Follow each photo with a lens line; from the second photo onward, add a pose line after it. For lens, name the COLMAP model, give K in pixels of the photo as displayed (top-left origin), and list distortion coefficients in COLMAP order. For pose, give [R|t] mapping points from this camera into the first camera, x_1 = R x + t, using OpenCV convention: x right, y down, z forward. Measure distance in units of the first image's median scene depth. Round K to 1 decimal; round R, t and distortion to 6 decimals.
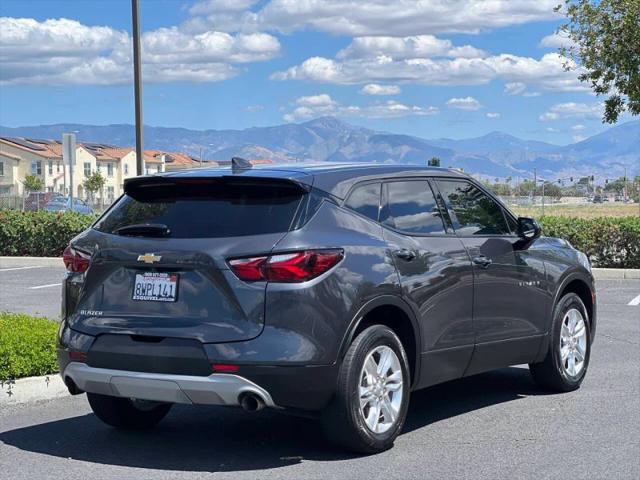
lens RADIAL K [[1446.5, 0, 320.0], [0, 1446.5, 240.0], [0, 0, 1]] dist [-0.026948, 2.580206]
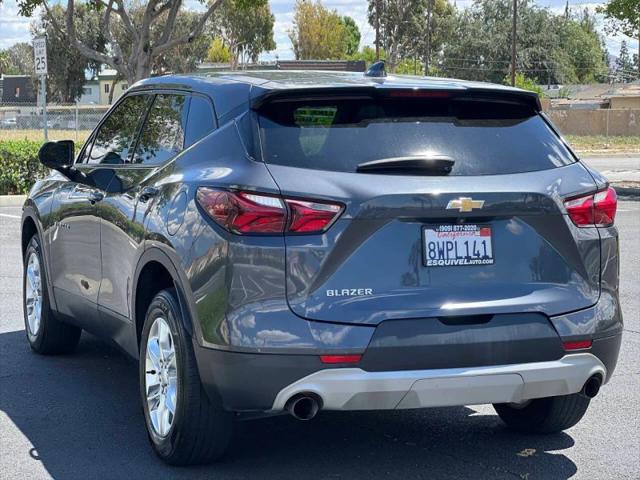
lens RADIAL K [[1446.5, 0, 320.0], [0, 1446.5, 240.0], [0, 0, 1]] dist [-0.026948, 2.580206]
pose [[0.574758, -0.052122, 0.816662, -0.728469], [0.028124, 0.998638, 0.043943, -0.002985], [-0.817840, -0.002289, 0.575441, 0.653329]]
